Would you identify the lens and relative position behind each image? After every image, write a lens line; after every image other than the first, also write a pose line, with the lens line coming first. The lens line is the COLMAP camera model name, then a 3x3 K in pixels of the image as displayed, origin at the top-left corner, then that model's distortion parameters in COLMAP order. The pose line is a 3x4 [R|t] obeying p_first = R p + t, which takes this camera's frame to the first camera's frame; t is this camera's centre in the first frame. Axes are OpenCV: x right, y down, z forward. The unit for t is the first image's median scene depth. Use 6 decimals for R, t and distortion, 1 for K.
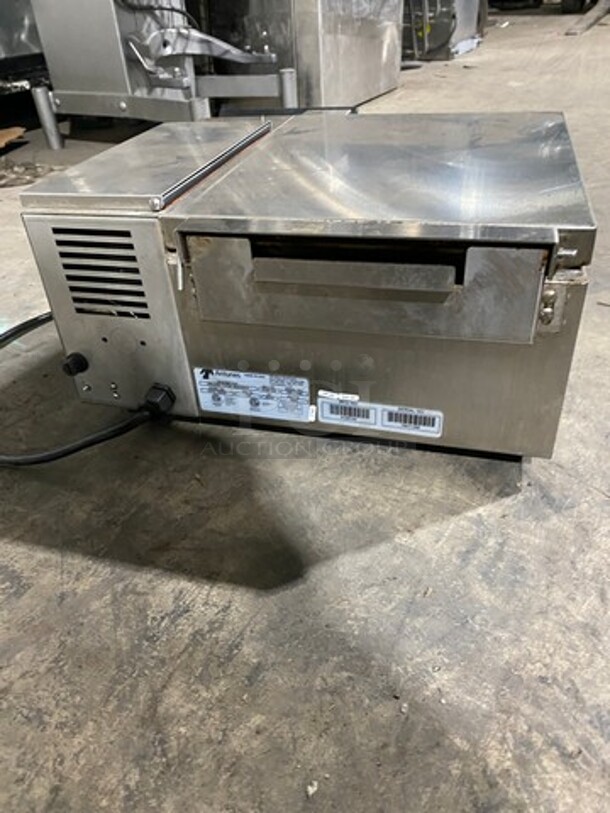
lens RADIAL K [[615.9, 0, 304.9], [0, 615.9, 406.9], [0, 0, 1]] dist [0.017170, -0.011119]
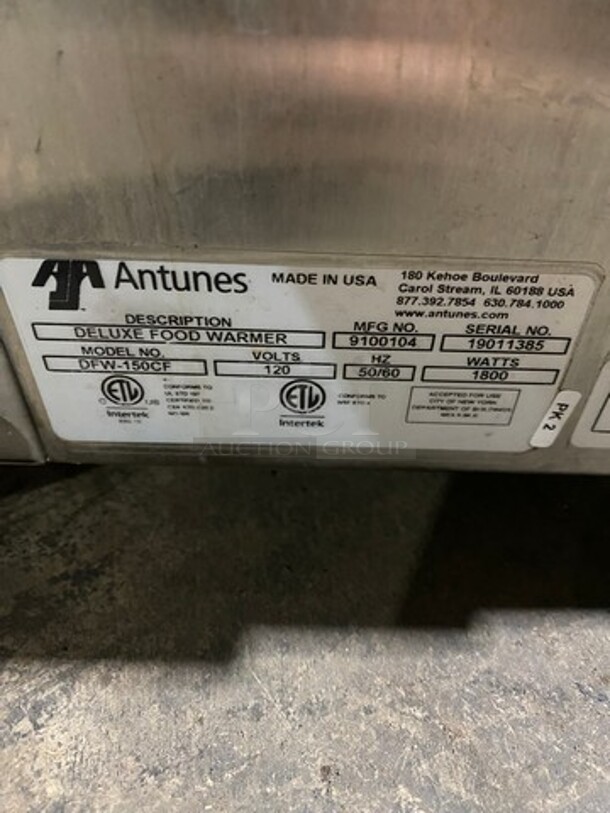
lens RADIAL K [[615.9, 0, 305.9], [0, 615.9, 405.6], [0, 0, 1]] dist [0.017170, -0.011119]
pose [[0.962411, -0.118866, 0.244205, -0.138429], [0.077111, 0.981729, 0.173957, -0.043832], [-0.260421, -0.148587, 0.953993, 0.787692]]
